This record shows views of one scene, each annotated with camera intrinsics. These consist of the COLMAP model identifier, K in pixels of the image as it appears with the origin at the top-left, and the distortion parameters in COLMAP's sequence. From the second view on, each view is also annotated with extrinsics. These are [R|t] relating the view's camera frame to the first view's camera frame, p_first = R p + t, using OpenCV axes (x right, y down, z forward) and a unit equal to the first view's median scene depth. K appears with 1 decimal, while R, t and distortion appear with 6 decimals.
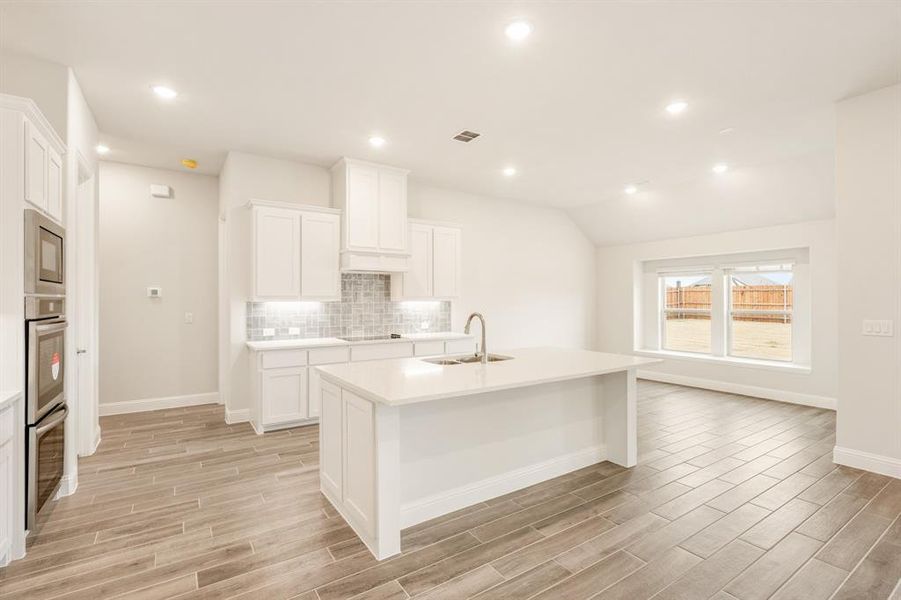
lens RADIAL K [[418.0, 0, 451.2], [0, 418.0, 301.3], [0, 0, 1]] dist [-0.002036, -0.001553]
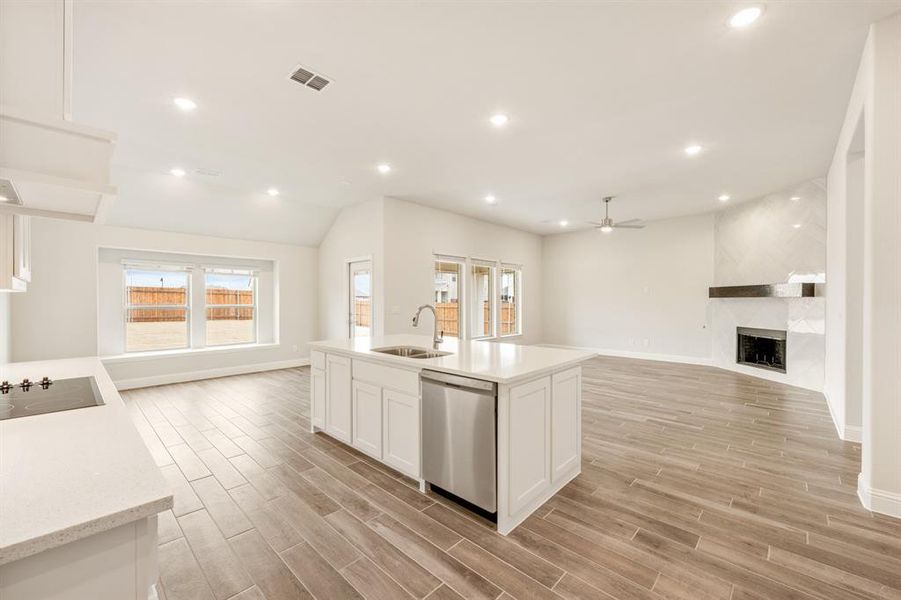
lens RADIAL K [[361.0, 0, 455.6], [0, 361.0, 301.9], [0, 0, 1]] dist [0.000558, 0.000155]
pose [[-0.232873, -0.001656, 0.972506, -0.590844], [0.000843, 0.999998, 0.001905, 0.012295], [-0.972507, 0.001263, -0.232871, 0.784569]]
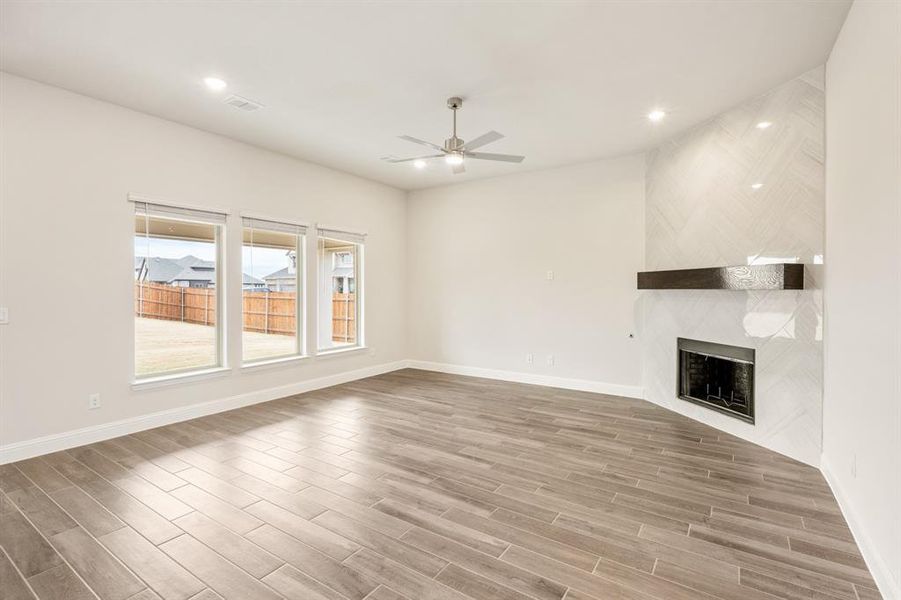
lens RADIAL K [[418.0, 0, 452.4], [0, 418.0, 291.5], [0, 0, 1]] dist [-0.002036, -0.001553]
pose [[-0.384399, -0.003242, 0.923161, -0.188011], [0.000172, 0.999994, 0.003584, 0.000906], [-0.923167, 0.001536, -0.384396, 0.267002]]
